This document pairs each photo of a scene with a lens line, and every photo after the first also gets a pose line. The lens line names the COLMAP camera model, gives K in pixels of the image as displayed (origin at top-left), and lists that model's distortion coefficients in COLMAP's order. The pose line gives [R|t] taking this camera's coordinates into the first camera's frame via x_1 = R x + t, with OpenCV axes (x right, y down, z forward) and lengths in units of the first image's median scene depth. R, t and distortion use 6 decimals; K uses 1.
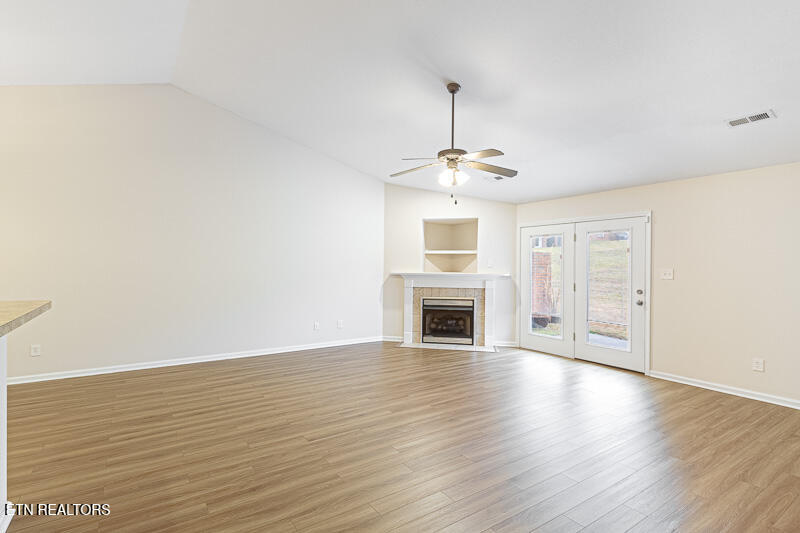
lens RADIAL K [[383.8, 0, 388.2], [0, 383.8, 266.5], [0, 0, 1]] dist [0.004957, 0.000142]
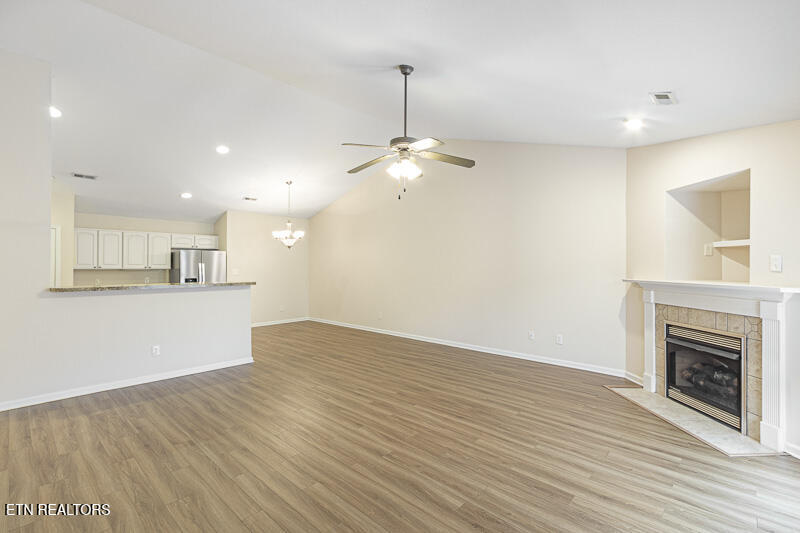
lens RADIAL K [[383.8, 0, 388.2], [0, 383.8, 266.5], [0, 0, 1]] dist [0.004957, 0.000142]
pose [[0.204604, -0.008608, -0.978807, 0.609482], [-0.004273, 0.999944, -0.009687, 0.001654], [0.978835, 0.006164, 0.204556, 0.463088]]
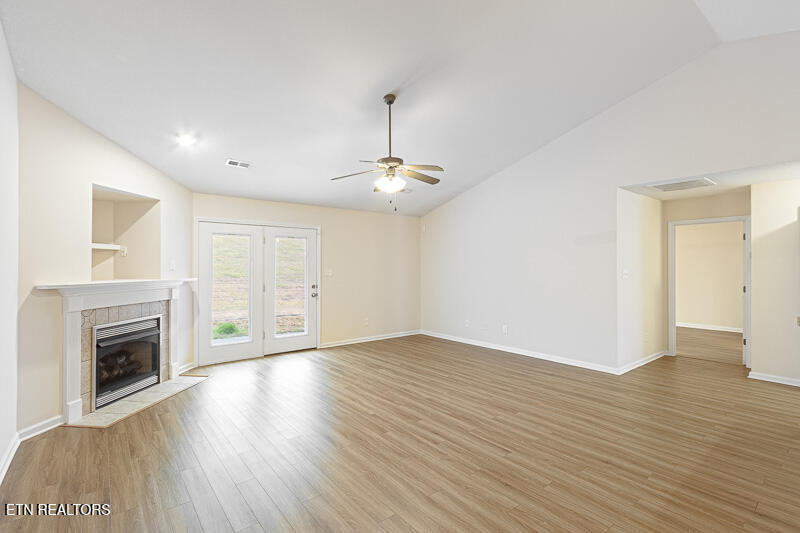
lens RADIAL K [[401.9, 0, 400.0], [0, 401.9, 266.5], [0, 0, 1]] dist [-0.000708, -0.000601]
pose [[-0.127129, -0.007700, 0.991856, -0.549473], [0.004689, 0.999954, 0.008364, -0.009272], [-0.991875, 0.005714, -0.127087, 0.661415]]
